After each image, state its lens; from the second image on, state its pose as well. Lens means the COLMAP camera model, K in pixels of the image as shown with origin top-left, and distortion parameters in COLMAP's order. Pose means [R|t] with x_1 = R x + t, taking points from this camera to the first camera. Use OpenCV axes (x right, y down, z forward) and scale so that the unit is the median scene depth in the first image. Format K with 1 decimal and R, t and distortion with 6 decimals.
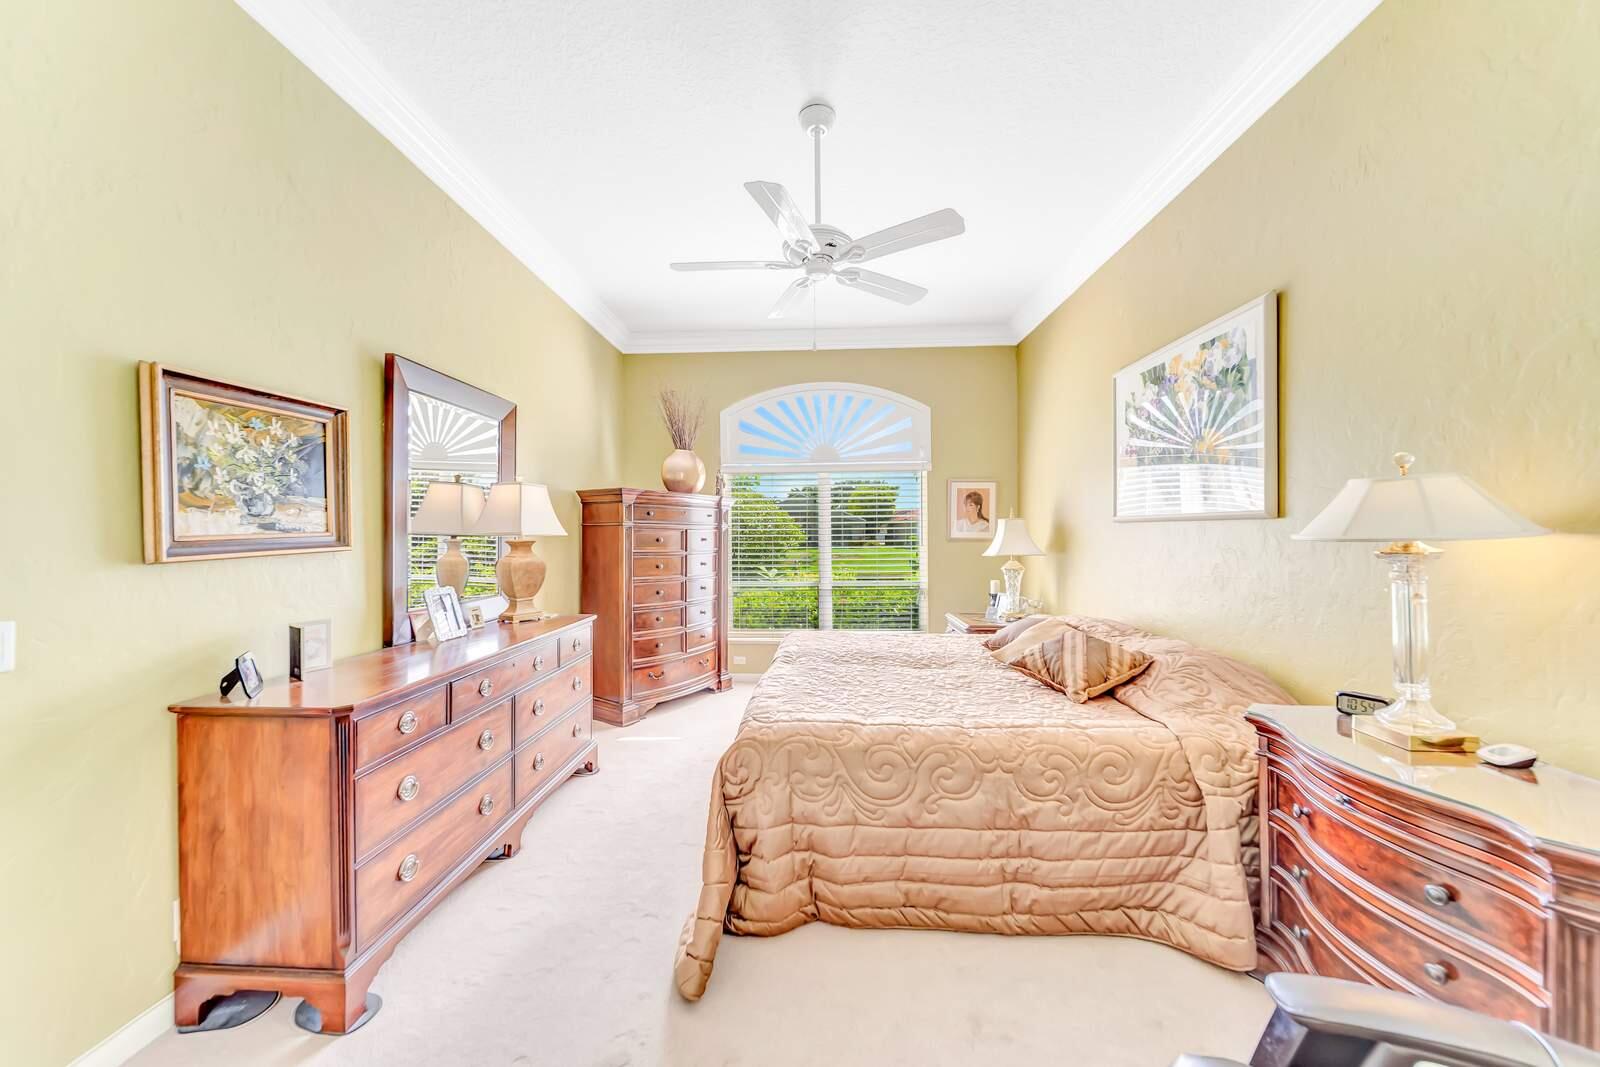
lens RADIAL K [[573.2, 0, 800.0], [0, 573.2, 533.5], [0, 0, 1]] dist [-0.000193, -0.000163]
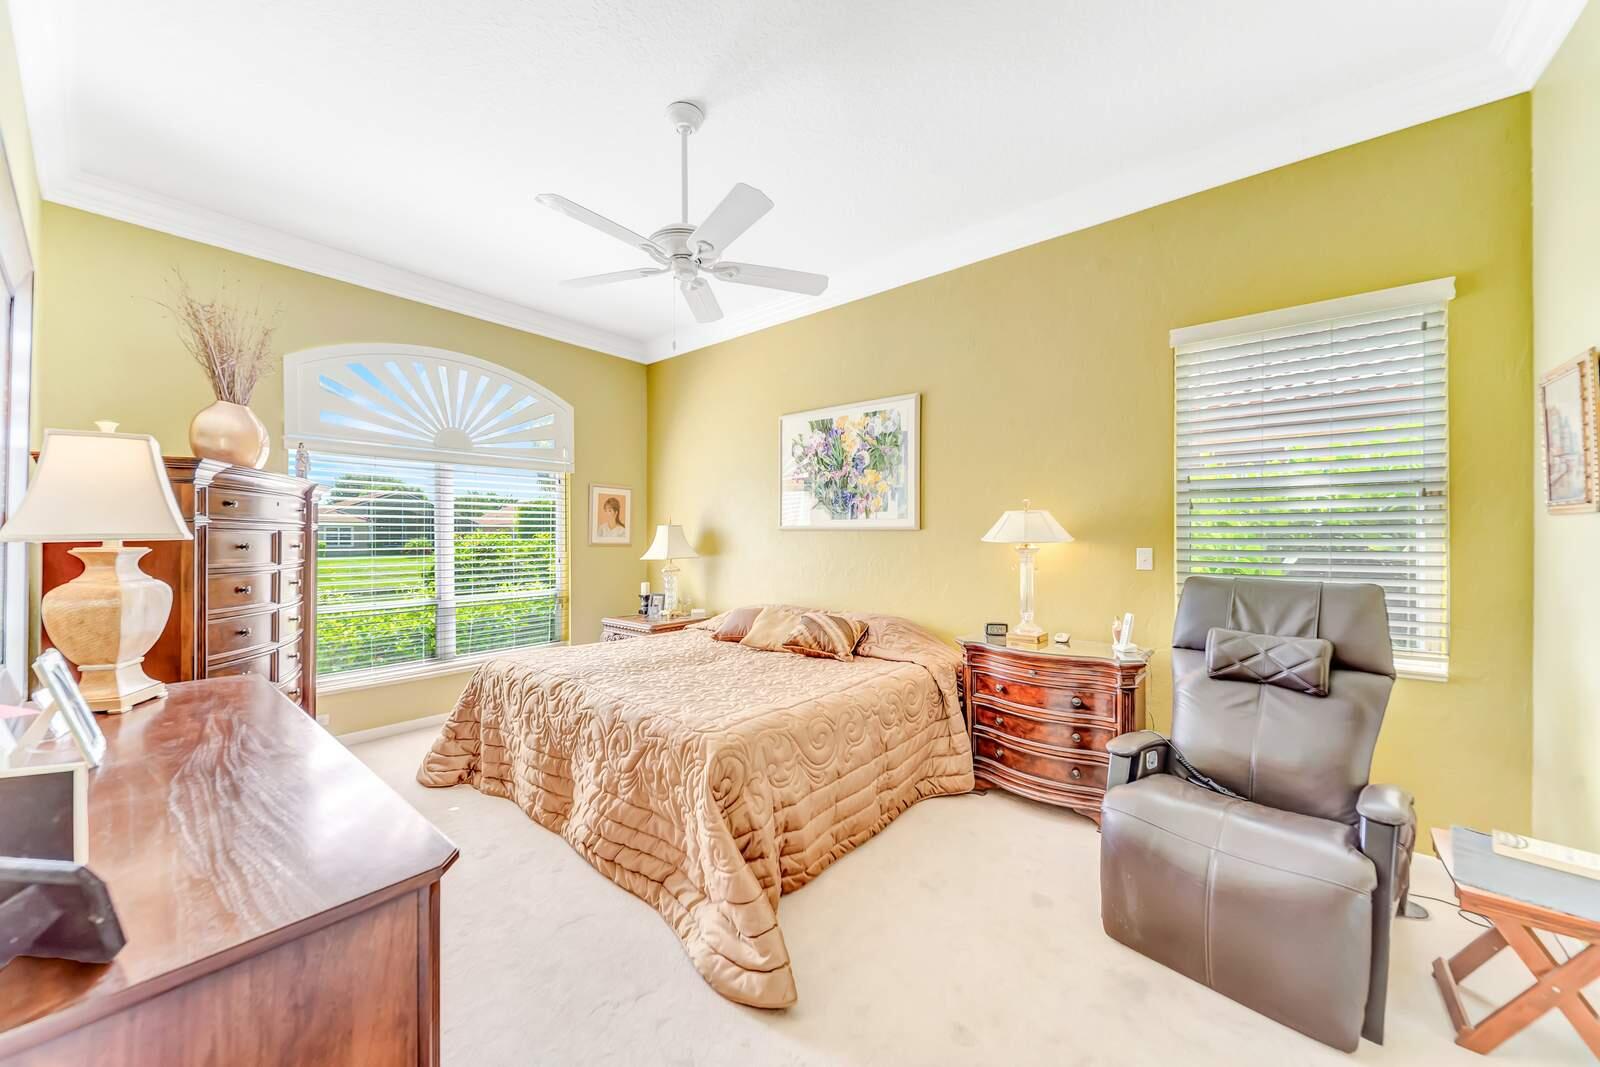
lens RADIAL K [[572.5, 0, 797.1], [0, 572.5, 538.1], [0, 0, 1]] dist [0.000304, 0.000061]
pose [[0.600499, 0.004330, 0.799613, -0.657771], [-0.002931, 0.999991, -0.003214, 0.002948], [-0.799620, -0.000414, 0.600506, 0.263969]]
